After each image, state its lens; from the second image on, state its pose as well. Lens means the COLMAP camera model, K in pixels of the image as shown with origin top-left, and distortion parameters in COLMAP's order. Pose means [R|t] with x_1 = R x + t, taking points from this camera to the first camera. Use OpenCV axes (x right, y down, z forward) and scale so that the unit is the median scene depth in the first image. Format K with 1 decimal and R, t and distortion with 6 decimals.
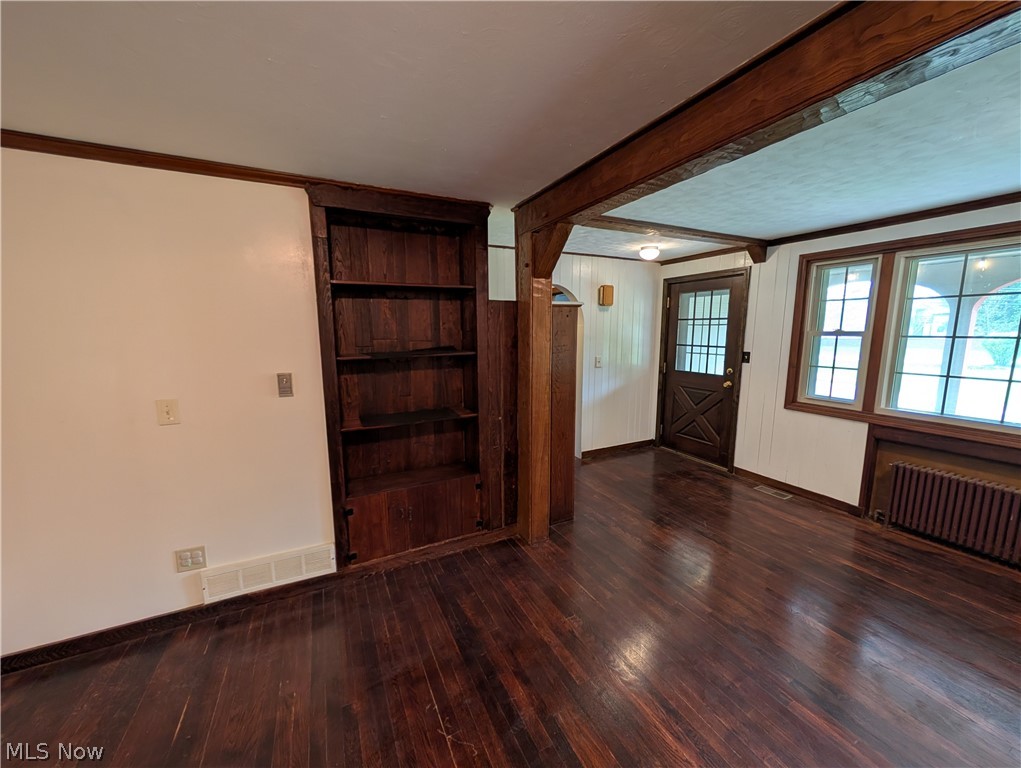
lens RADIAL K [[386.5, 0, 510.6], [0, 386.5, 386.4], [0, 0, 1]] dist [-0.000524, 0.000731]
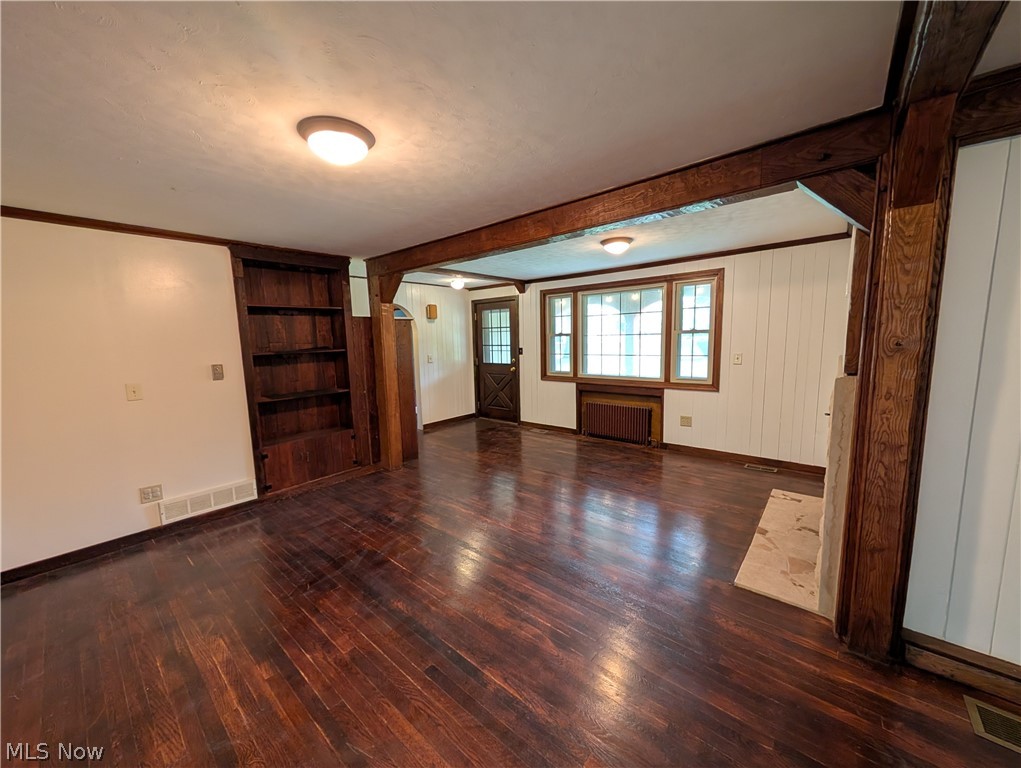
lens RADIAL K [[386.5, 0, 509.9], [0, 386.5, 385.0], [0, 0, 1]] dist [-0.000524, 0.000731]
pose [[0.919882, -0.065694, 0.386654, -0.090351], [0.077578, 0.996871, -0.015190, 0.123530], [-0.384446, 0.043969, 0.922100, -0.659041]]
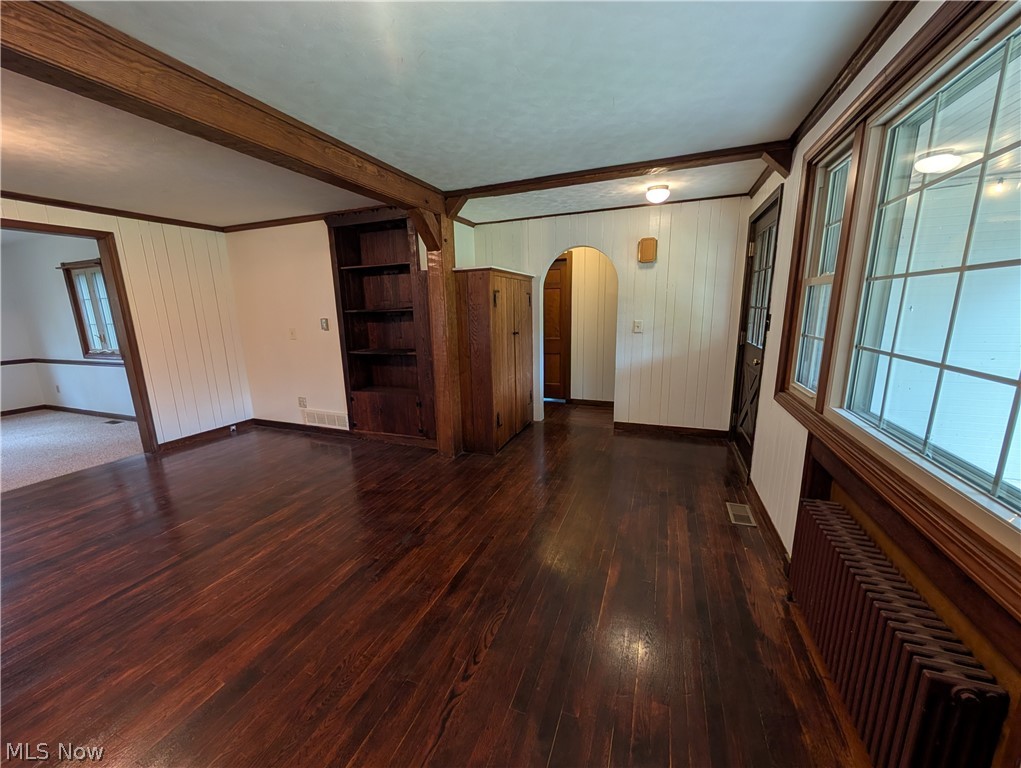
lens RADIAL K [[386.5, 0, 511.2], [0, 386.5, 387.2], [0, 0, 1]] dist [-0.000524, 0.000731]
pose [[0.671144, 0.143551, -0.727296, 1.173125], [-0.091099, 0.989607, 0.111259, 0.005110], [0.735709, -0.008415, 0.677246, 0.284981]]
